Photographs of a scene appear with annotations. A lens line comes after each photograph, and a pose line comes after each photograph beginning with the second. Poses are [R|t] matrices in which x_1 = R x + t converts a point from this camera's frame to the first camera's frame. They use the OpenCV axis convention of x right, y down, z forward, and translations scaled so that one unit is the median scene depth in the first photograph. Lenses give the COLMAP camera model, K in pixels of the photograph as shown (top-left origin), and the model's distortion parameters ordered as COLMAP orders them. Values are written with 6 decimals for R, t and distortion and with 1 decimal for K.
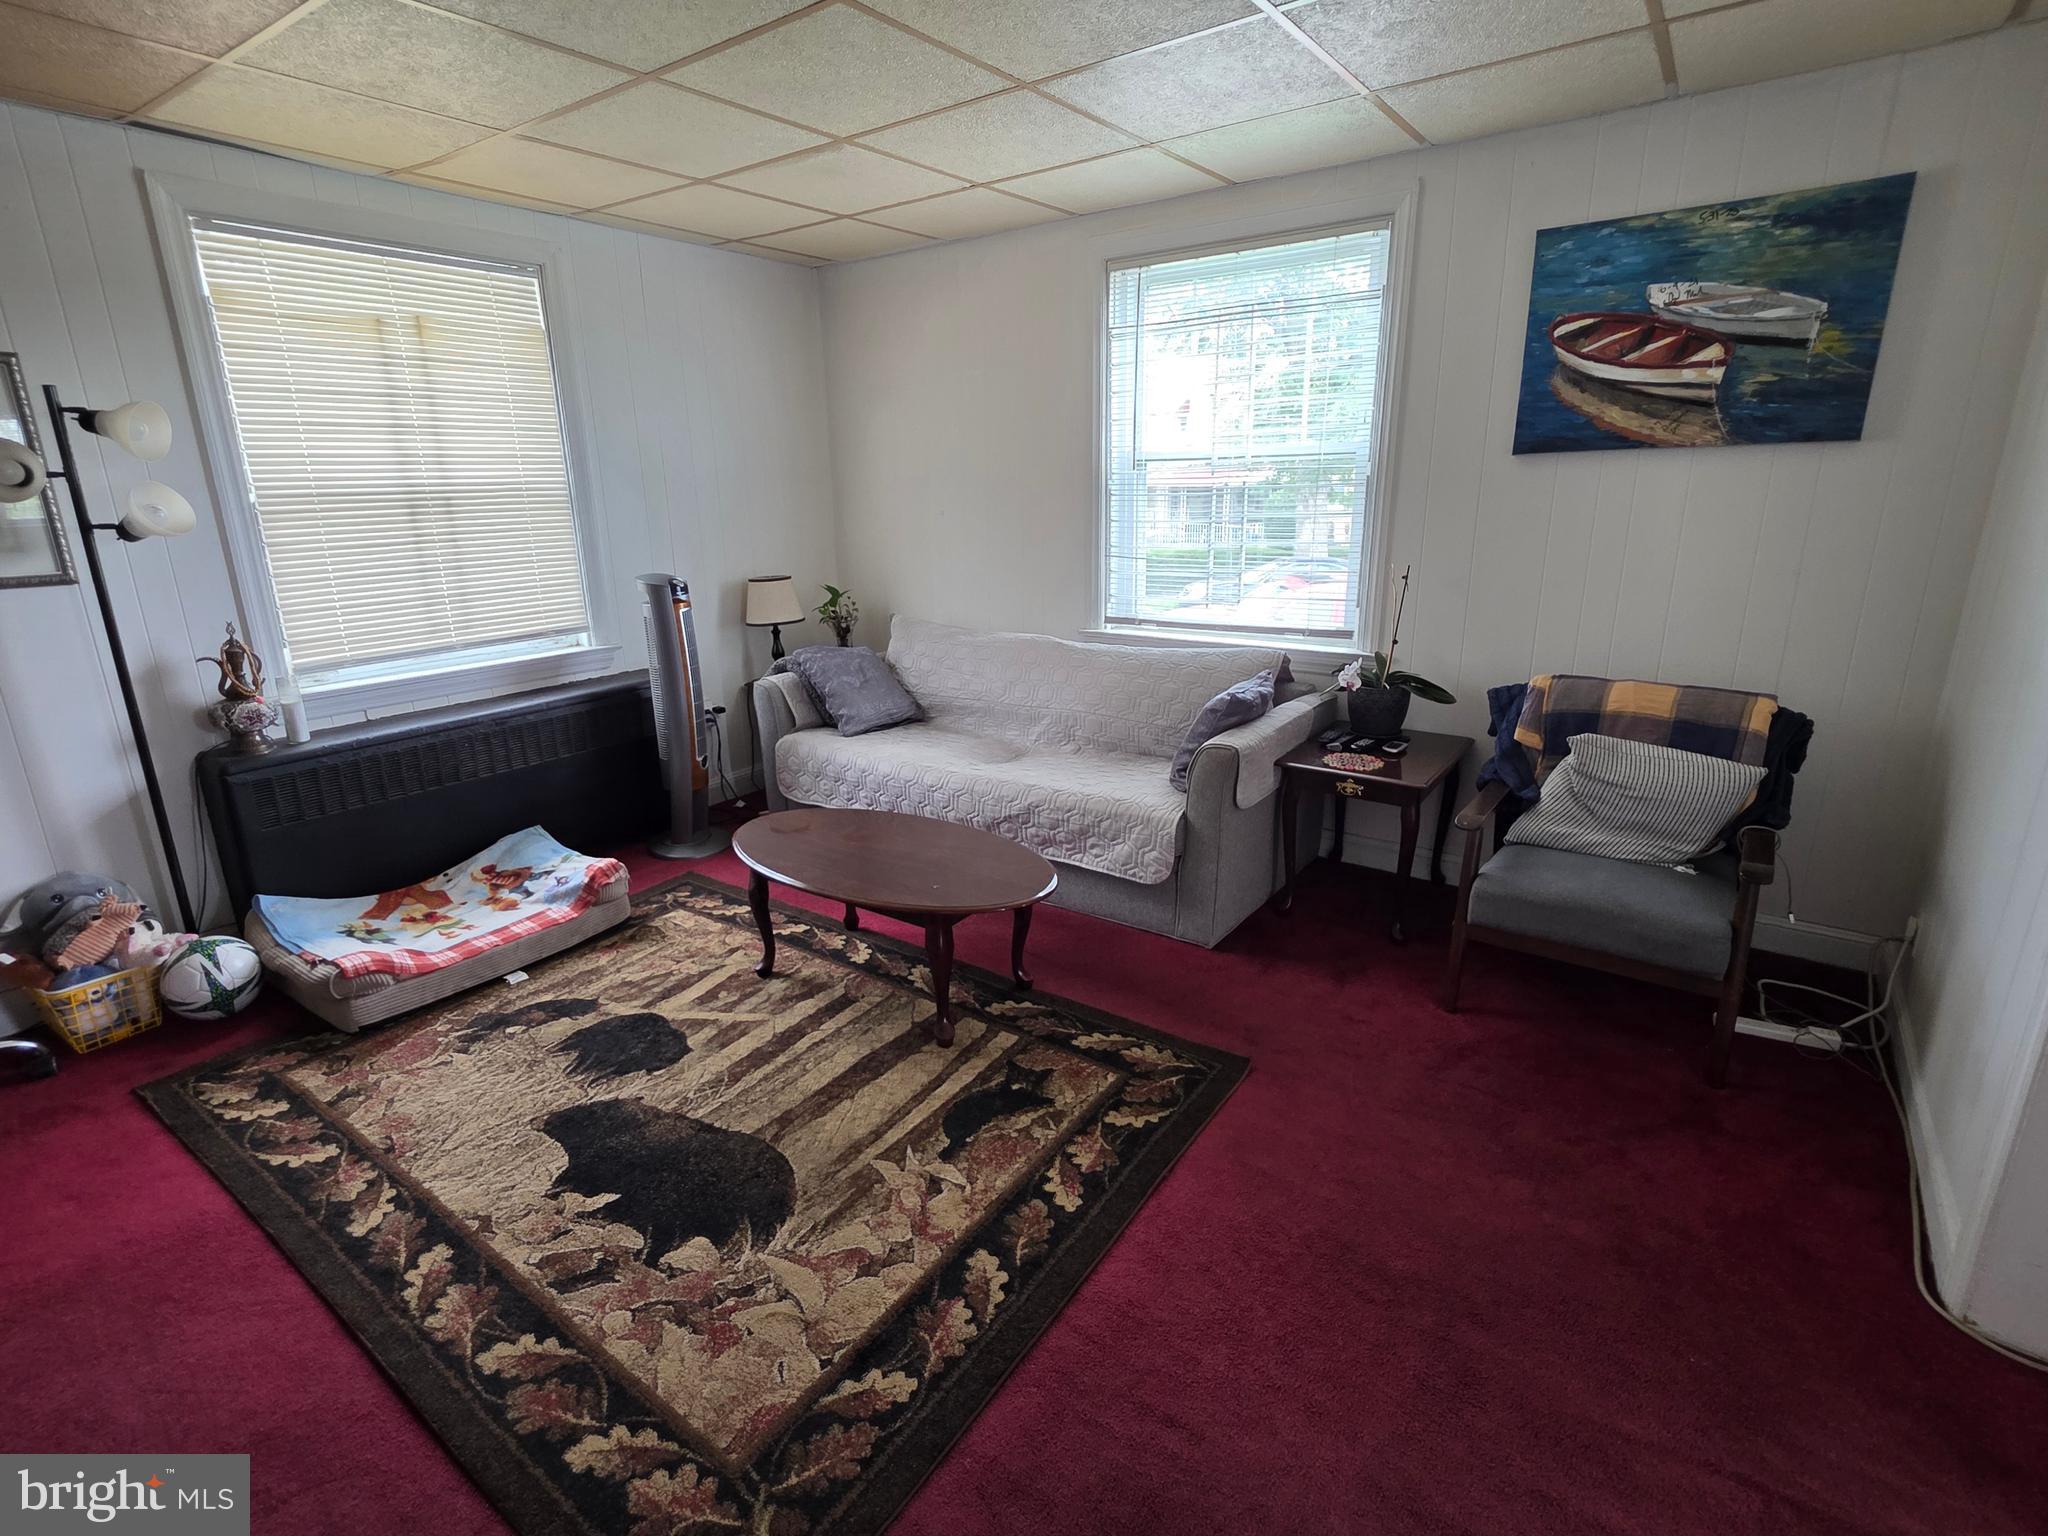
lens RADIAL K [[1002.8, 0, 1014.7], [0, 1002.8, 750.9], [0, 0, 1]] dist [0.008254, -0.001711]
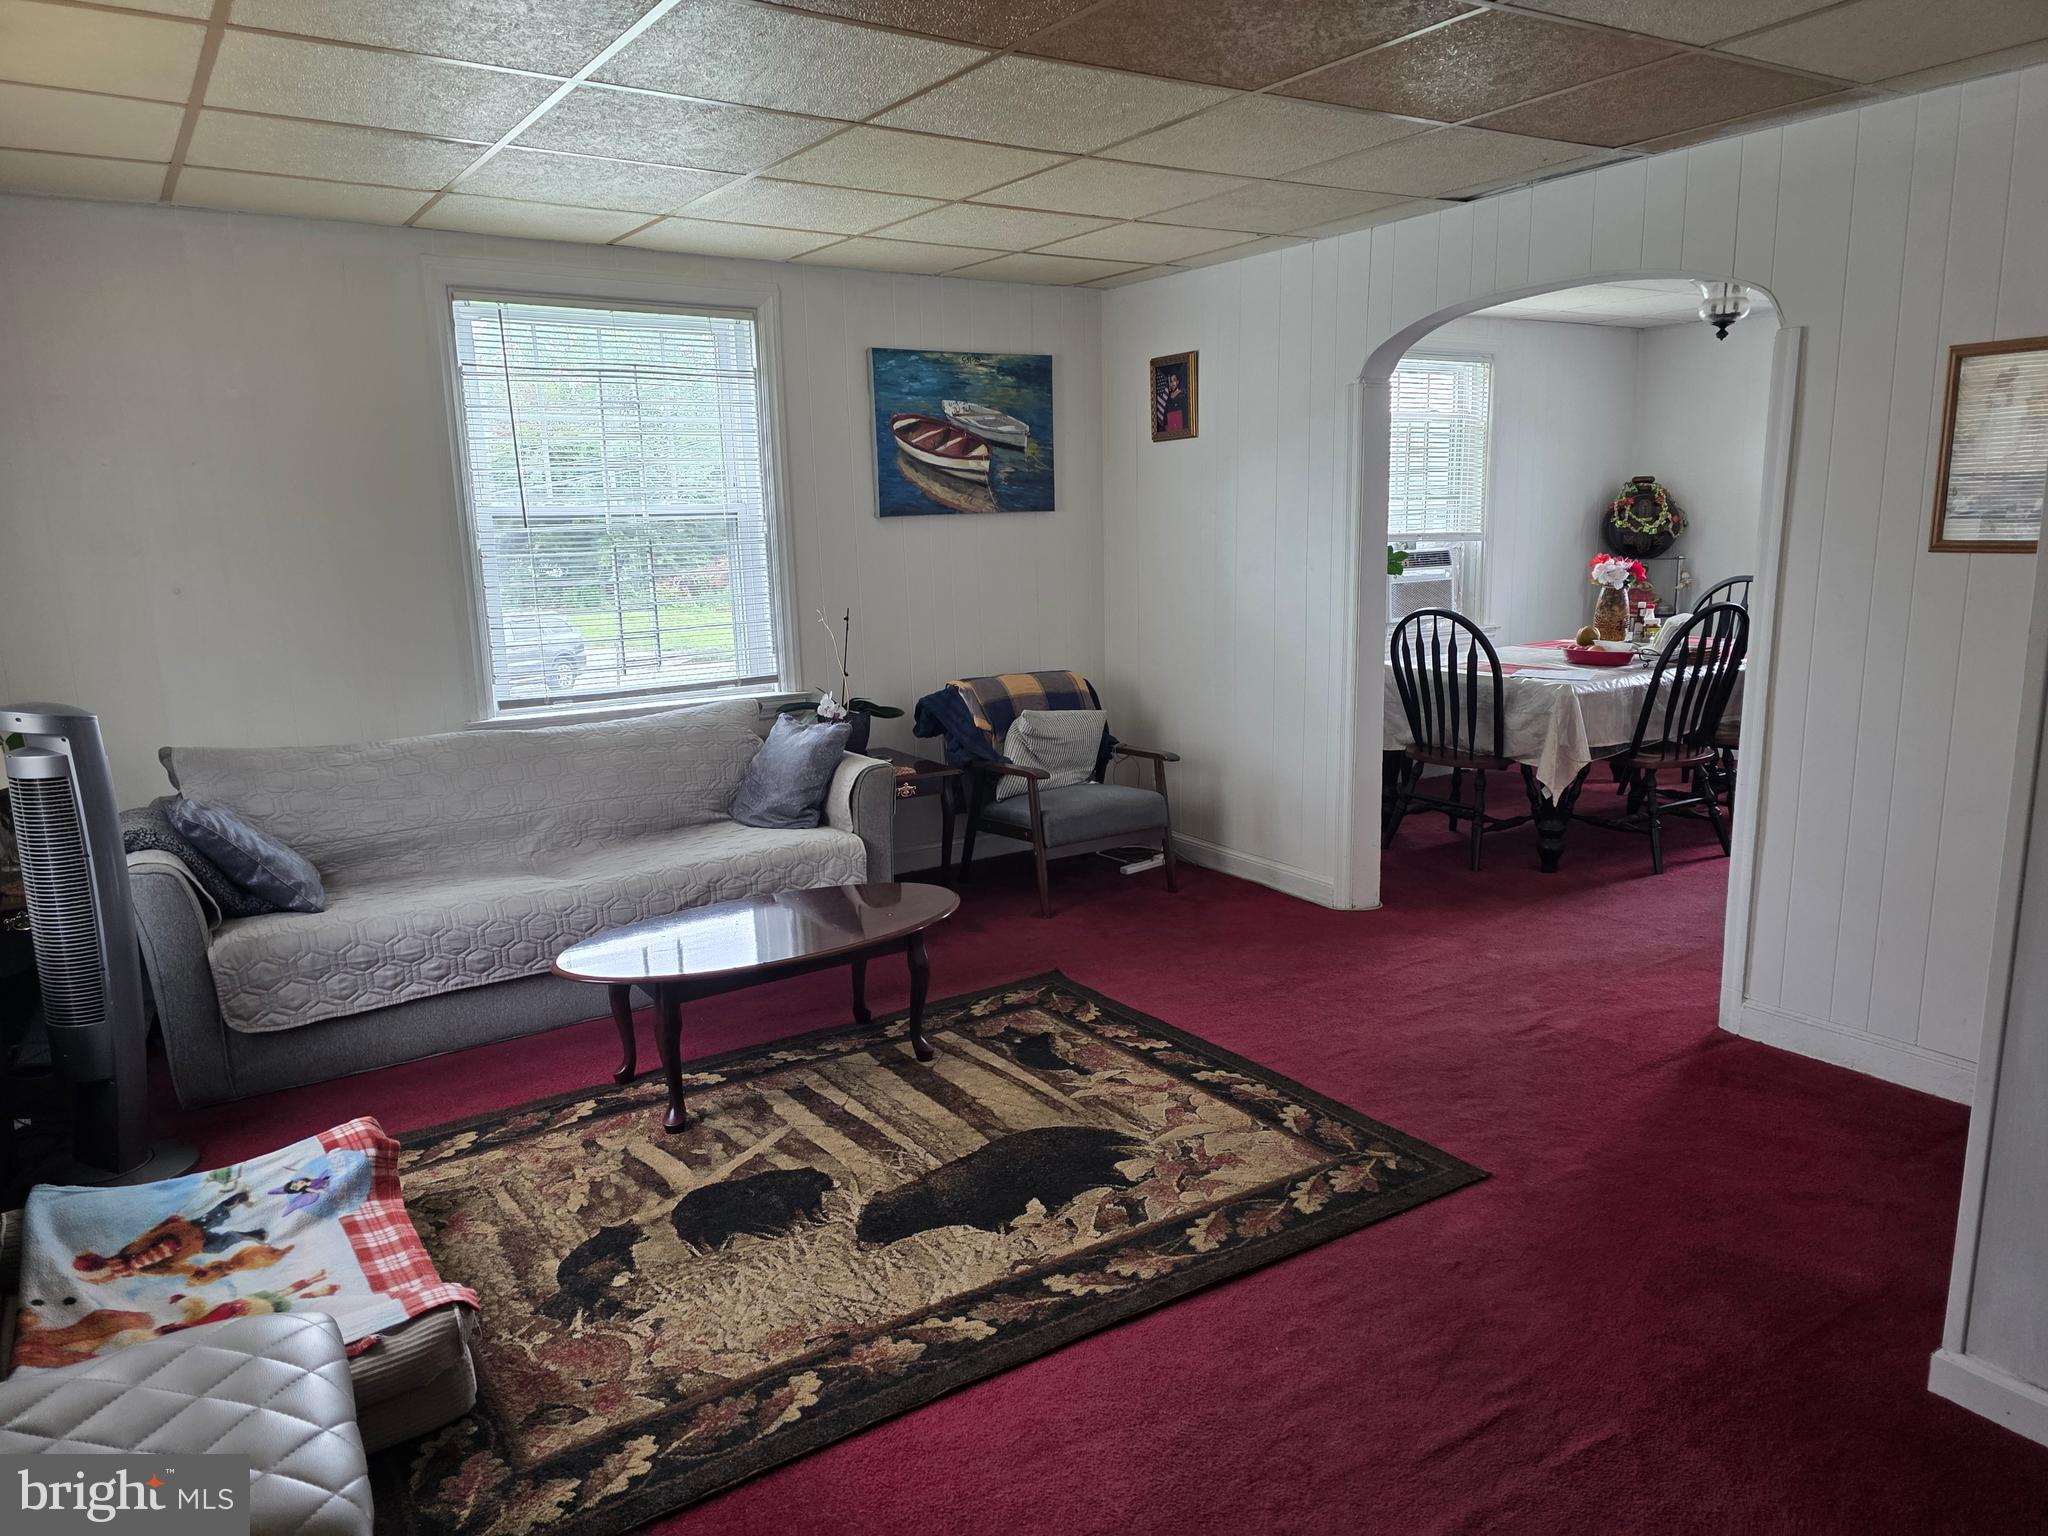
lens RADIAL K [[1385.1, 0, 1048.1], [0, 1385.1, 783.8], [0, 0, 1]] dist [0.070153, -0.034652]
pose [[0.333321, -0.168056, 0.927715, -1.298918], [0.263914, 0.961280, 0.079314, -0.064299], [-0.905122, 0.218400, 0.364767, 0.286567]]
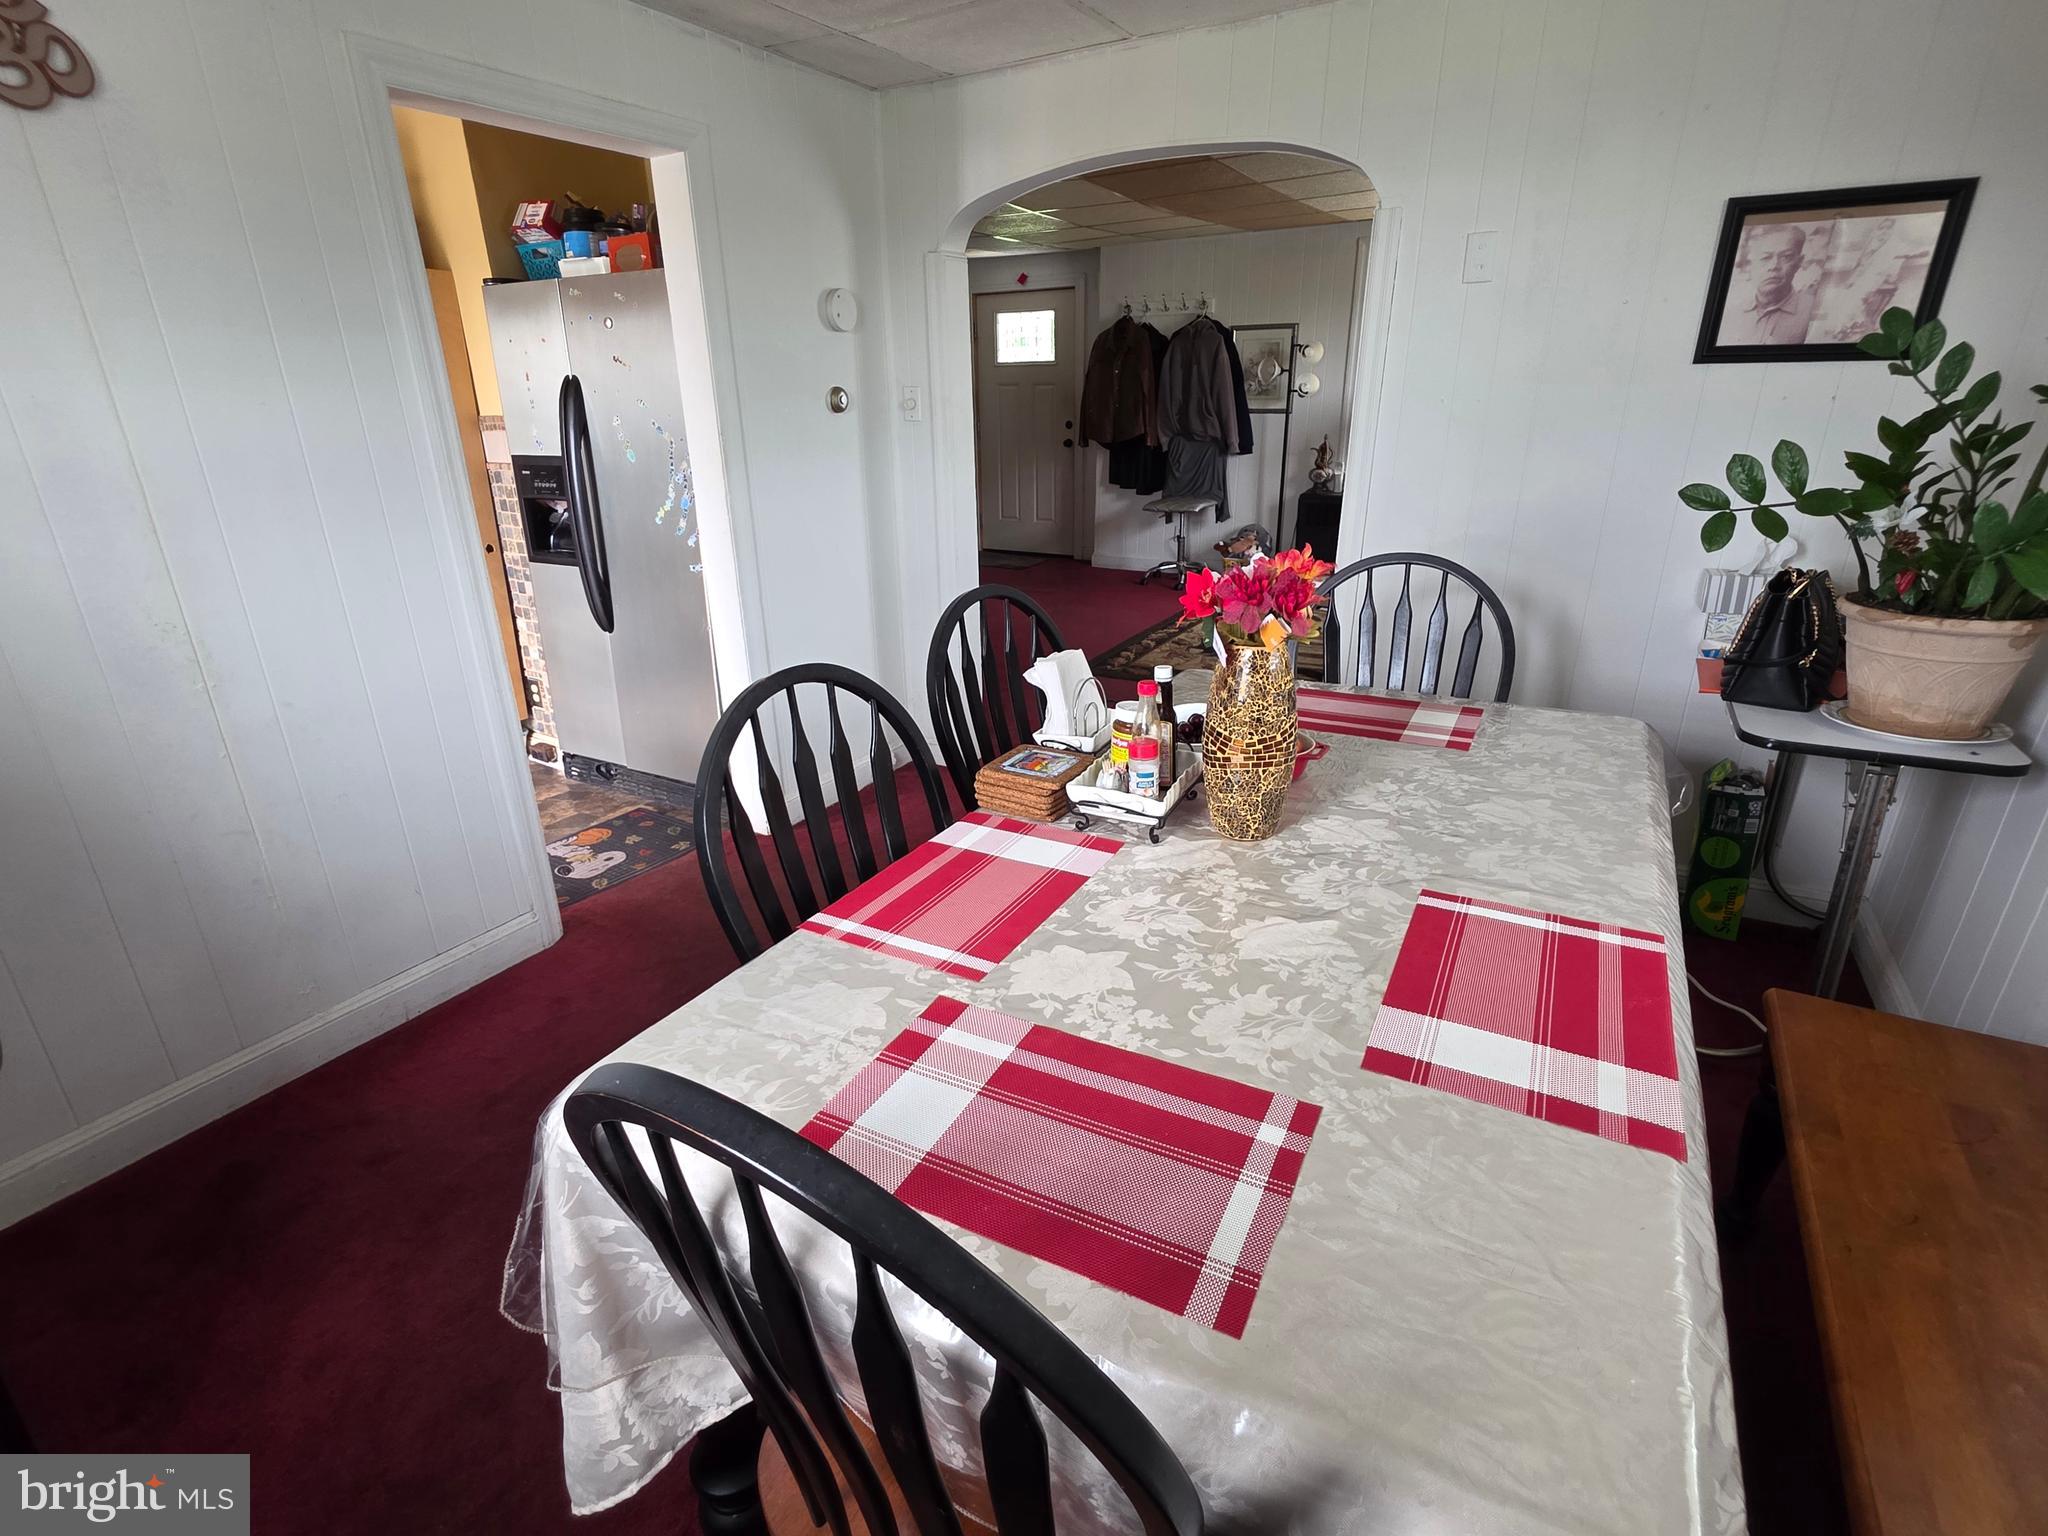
lens RADIAL K [[1002.8, 0, 1027.1], [0, 1002.8, 776.4], [0, 0, 1]] dist [0.008254, -0.001711]
pose [[0.126612, 0.380783, -0.915955, 1.777661], [-0.255236, 0.904801, 0.340866, -0.030951], [0.958553, 0.190627, 0.211748, -0.021051]]
